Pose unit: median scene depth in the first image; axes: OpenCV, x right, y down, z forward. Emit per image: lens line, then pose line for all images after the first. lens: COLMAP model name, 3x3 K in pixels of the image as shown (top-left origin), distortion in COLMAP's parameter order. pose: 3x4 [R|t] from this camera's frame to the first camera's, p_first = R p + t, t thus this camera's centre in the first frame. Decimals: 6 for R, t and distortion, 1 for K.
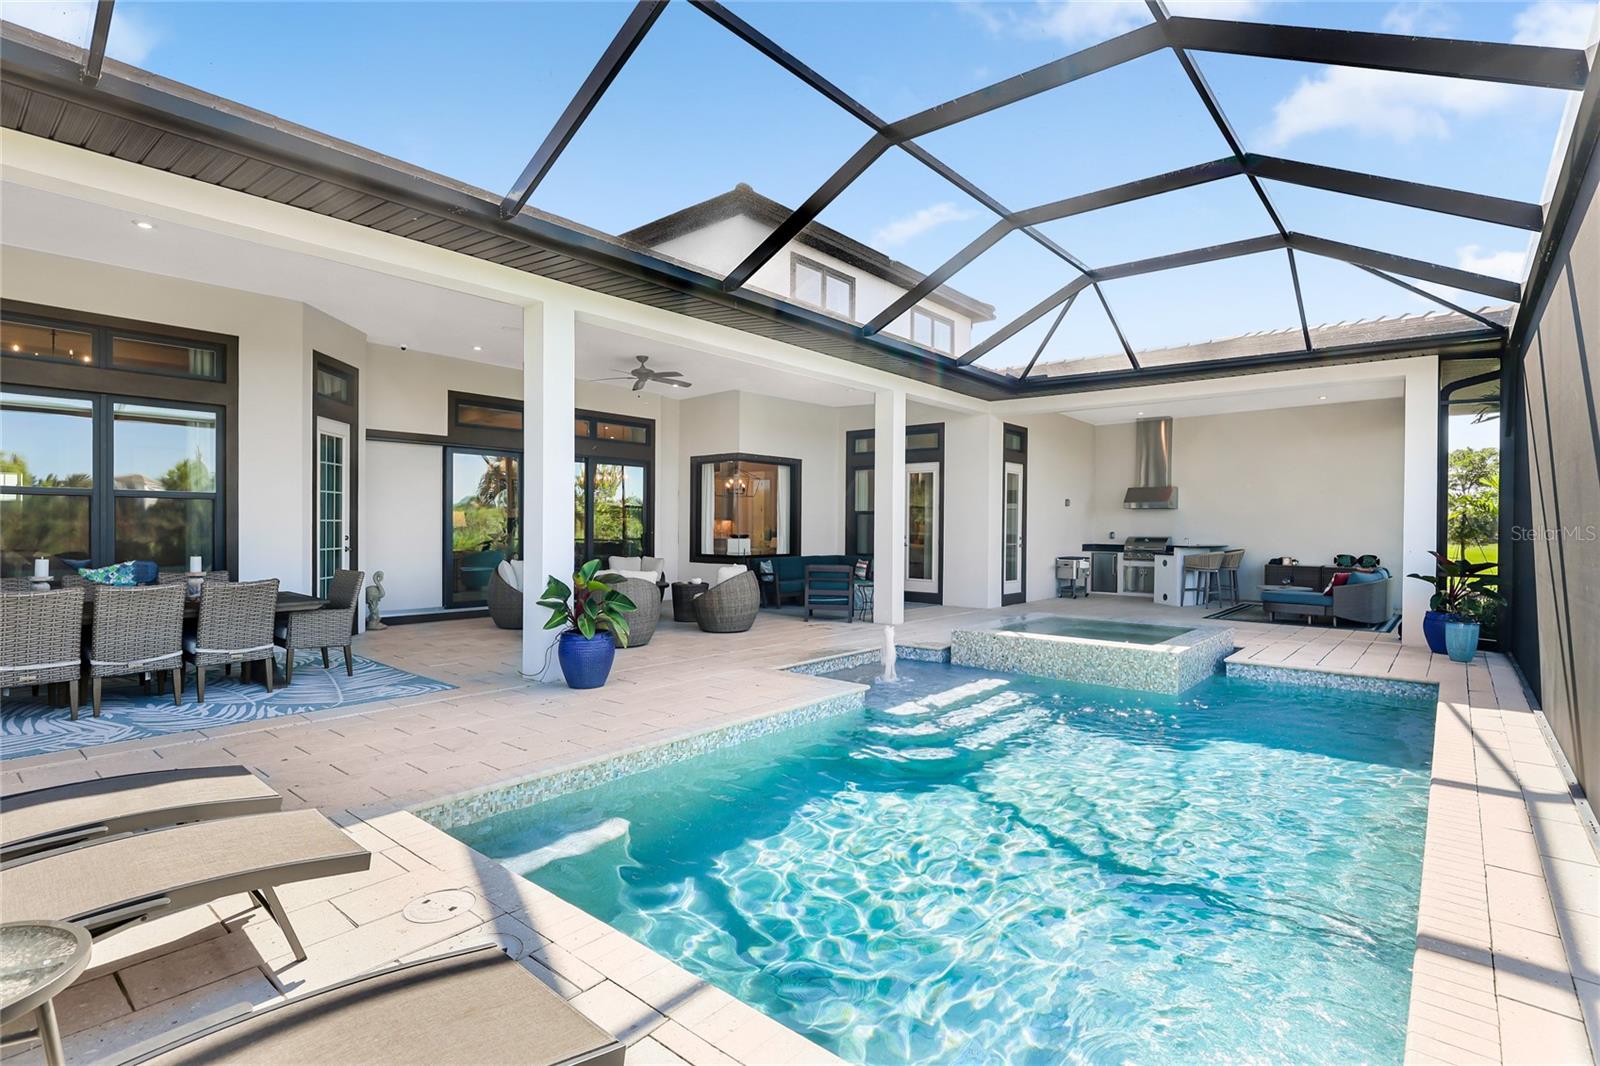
lens RADIAL K [[773.4, 0, 800.0], [0, 773.4, 533.0], [0, 0, 1]] dist [-0.010550, -0.000310]
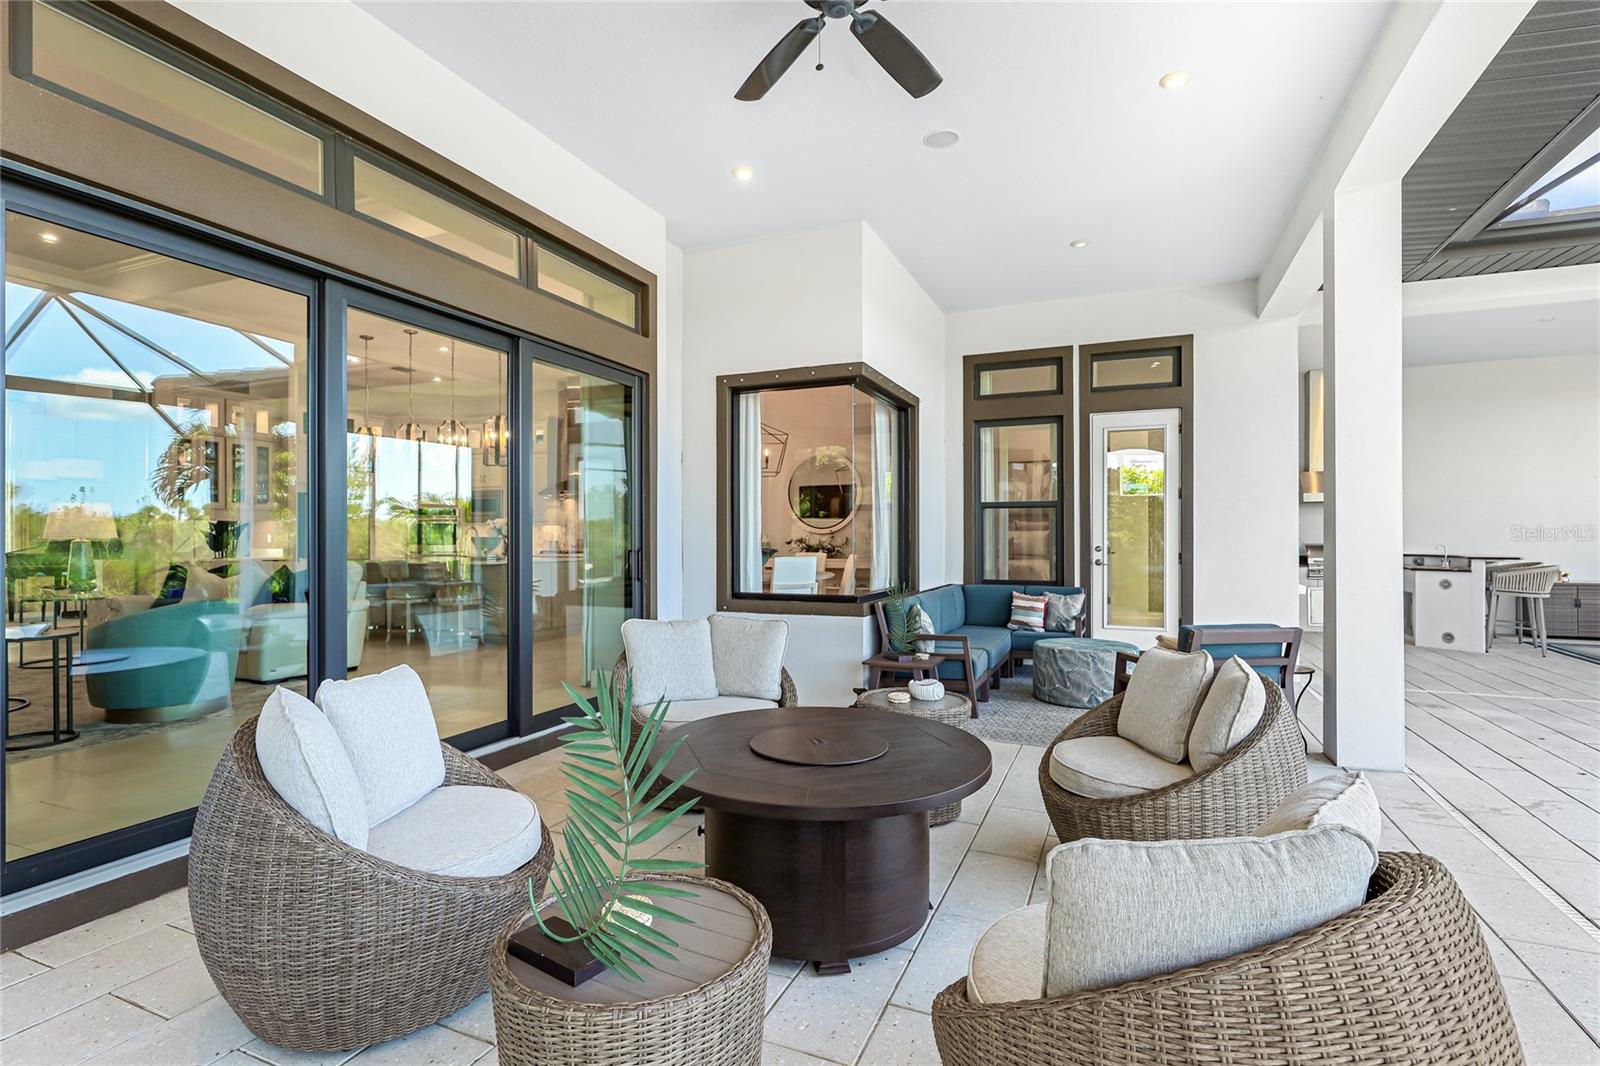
lens RADIAL K [[773.4, 0, 800.0], [0, 773.4, 533.0], [0, 0, 1]] dist [-0.010550, -0.000310]
pose [[0.954694, -0.006572, 0.297517, -0.228758], [0.009971, 0.999901, -0.009907, -0.002618], [-0.297422, 0.012424, 0.954665, 0.555672]]
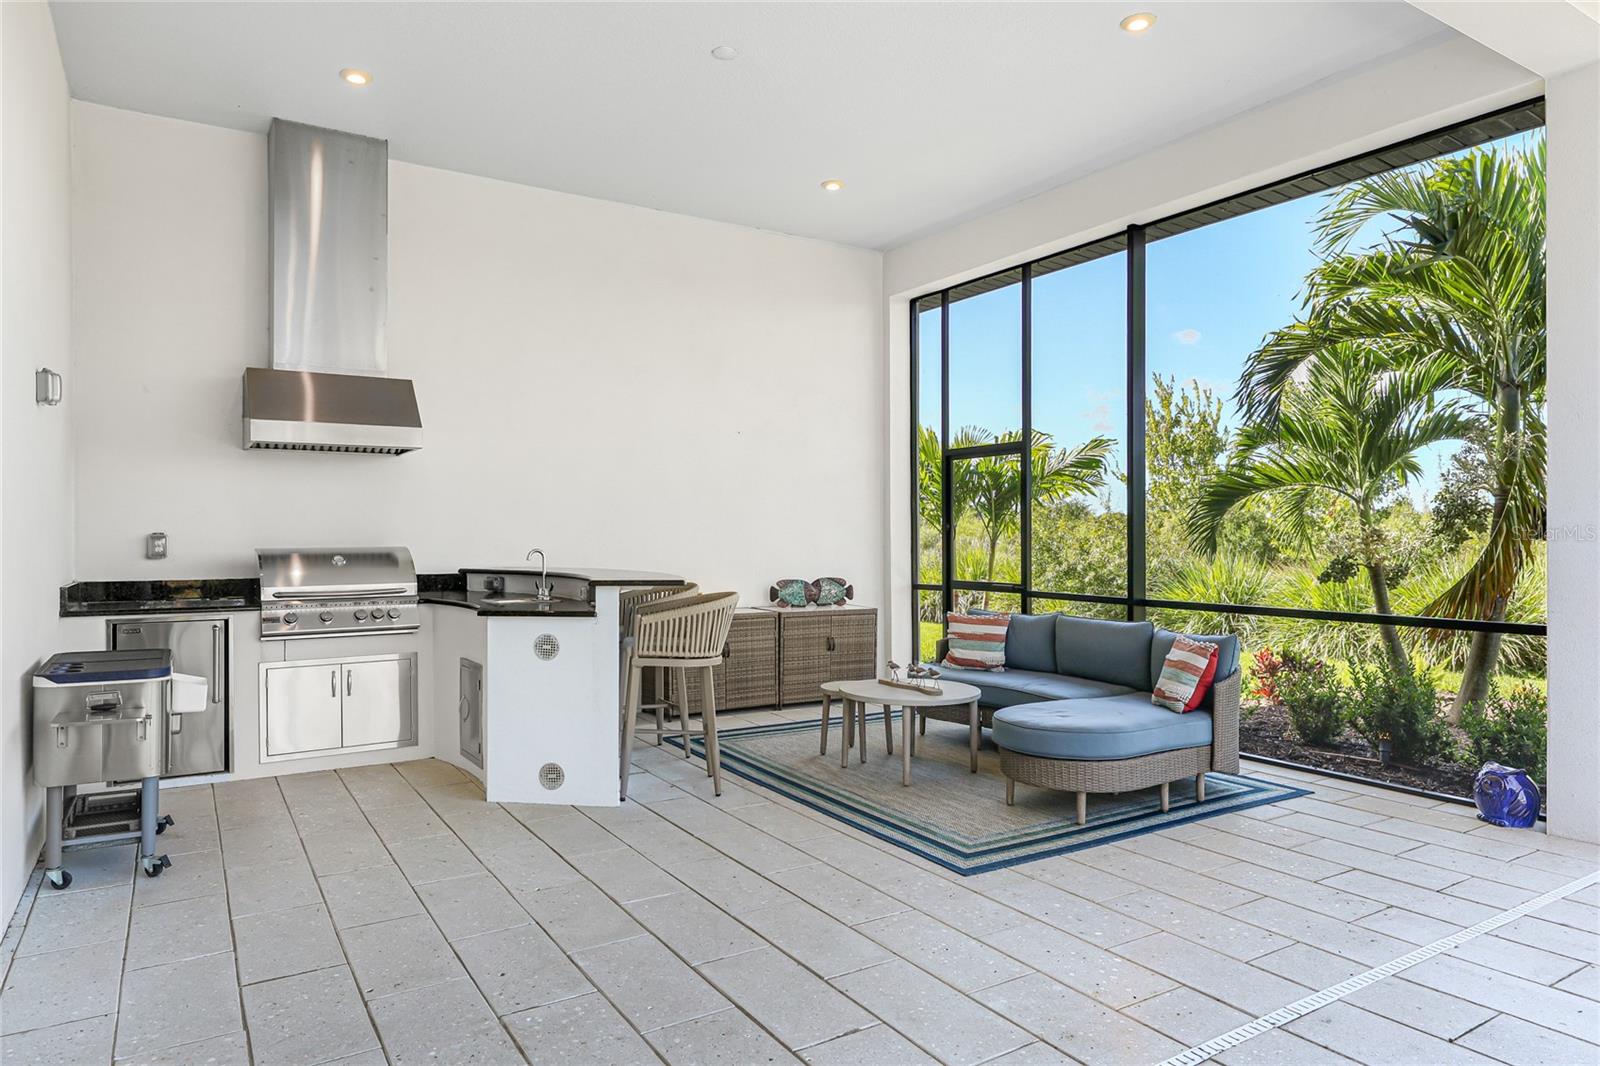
lens RADIAL K [[984.5, 0, 800.0], [0, 984.5, 533.0], [0, 0, 1]] dist [0.000762, 0.000498]
pose [[0.296709, -0.008138, 0.954933, 0.178972], [0.011582, 0.999921, 0.004923, -0.000521], [-0.954898, 0.009599, 0.296779, 0.823427]]
